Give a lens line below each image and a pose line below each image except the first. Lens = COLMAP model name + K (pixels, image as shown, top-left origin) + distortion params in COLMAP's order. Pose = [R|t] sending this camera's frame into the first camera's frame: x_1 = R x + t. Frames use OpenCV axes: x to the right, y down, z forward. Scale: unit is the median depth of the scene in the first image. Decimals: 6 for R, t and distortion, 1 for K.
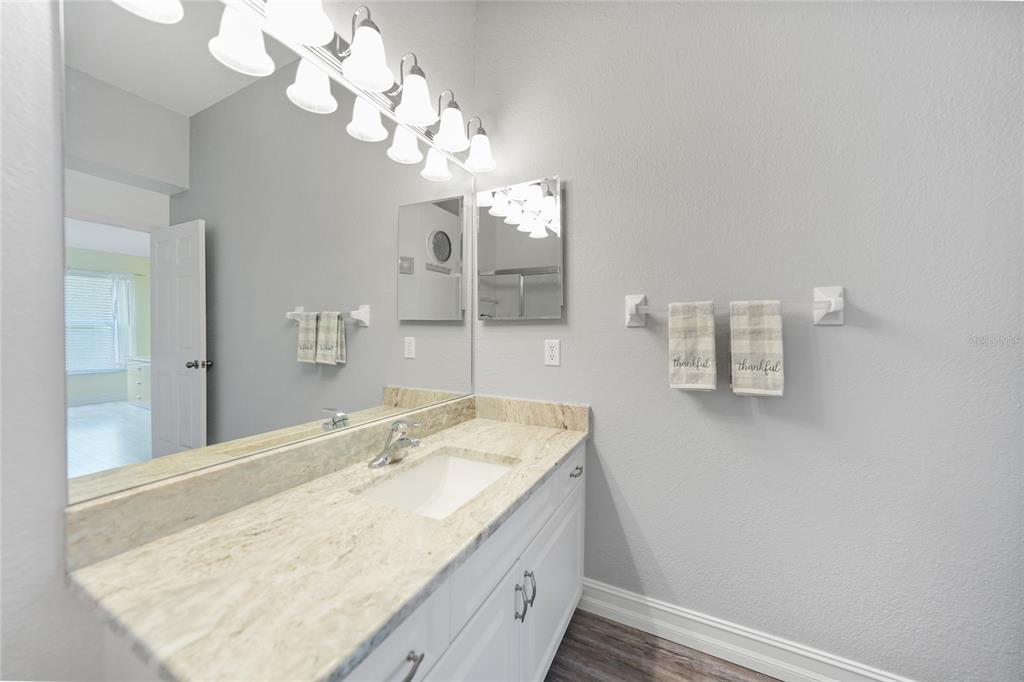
lens RADIAL K [[367.2, 0, 533.3], [0, 367.2, 334.3], [0, 0, 1]] dist [-0.024140, 0.004187]
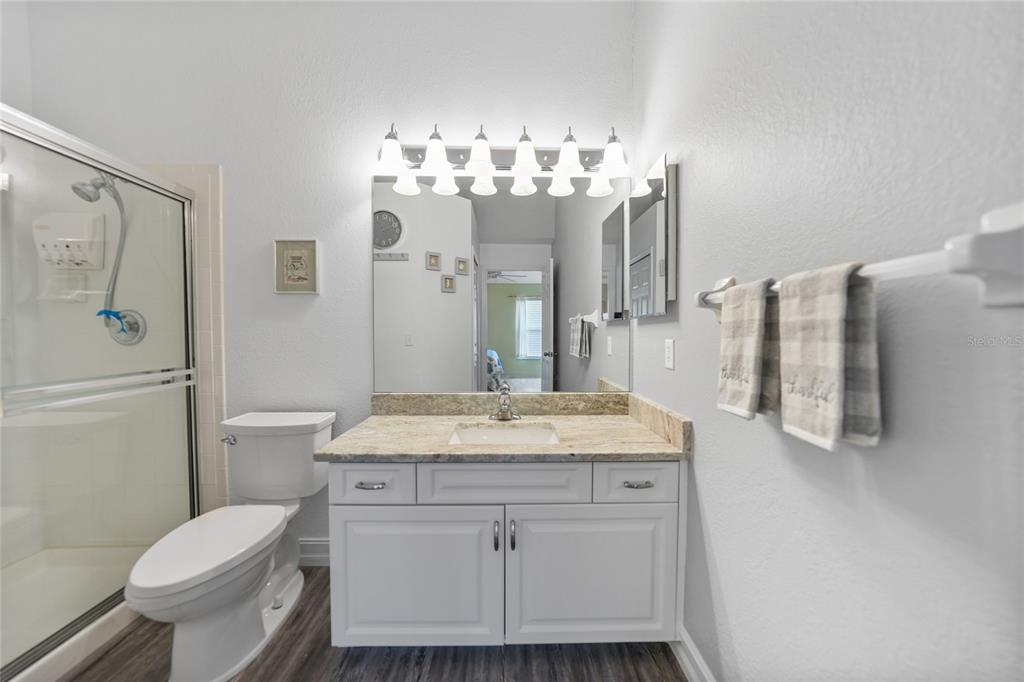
lens RADIAL K [[366.7, 0, 494.0], [0, 366.7, 340.0], [0, 0, 1]] dist [-0.015743, 0.004732]
pose [[0.419728, 0.015155, -0.907523, 0.899755], [-0.006079, 0.999885, 0.013886, 0.008901], [0.907630, -0.000311, 0.419772, 0.337283]]
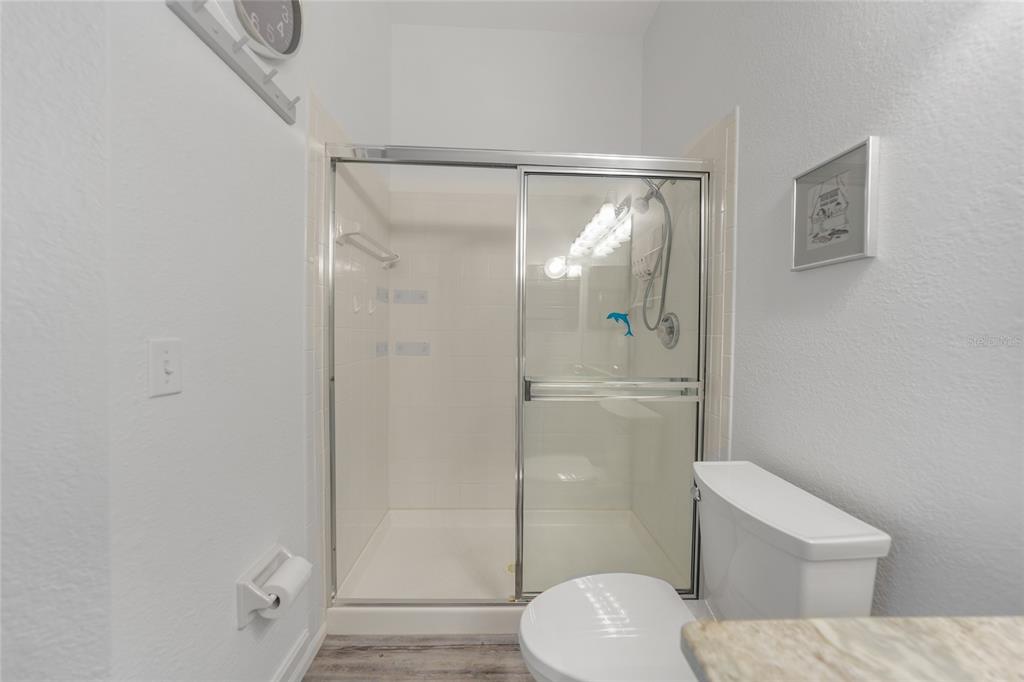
lens RADIAL K [[354.1, 0, 538.6], [0, 354.1, 339.6], [0, 0, 1]] dist [-0.019654, 0.005671]
pose [[-0.871636, -0.009615, -0.490060, 0.104367], [-0.026125, 0.999298, 0.026859, -0.001558], [0.489458, 0.036214, -0.871275, 0.577030]]
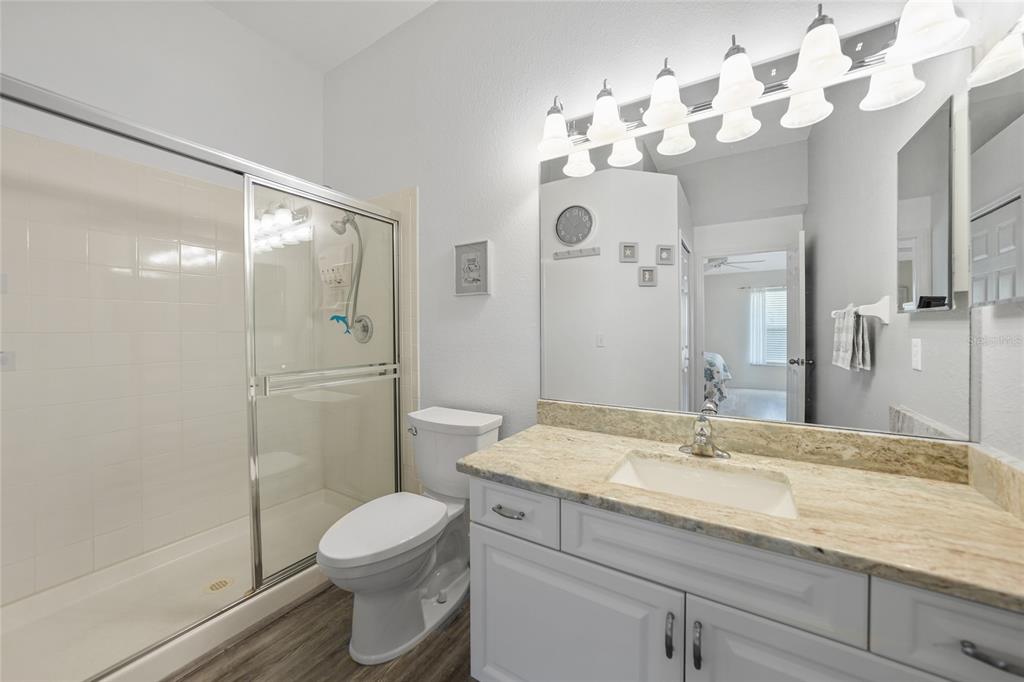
lens RADIAL K [[358.7, 0, 497.4], [0, 358.7, 334.8], [0, 0, 1]] dist [-0.019659, 0.004439]
pose [[-0.134976, 0.002620, -0.990845, 0.681334], [-0.006399, 0.999973, 0.003516, 0.005130], [0.990828, 0.006815, -0.134955, 0.539725]]
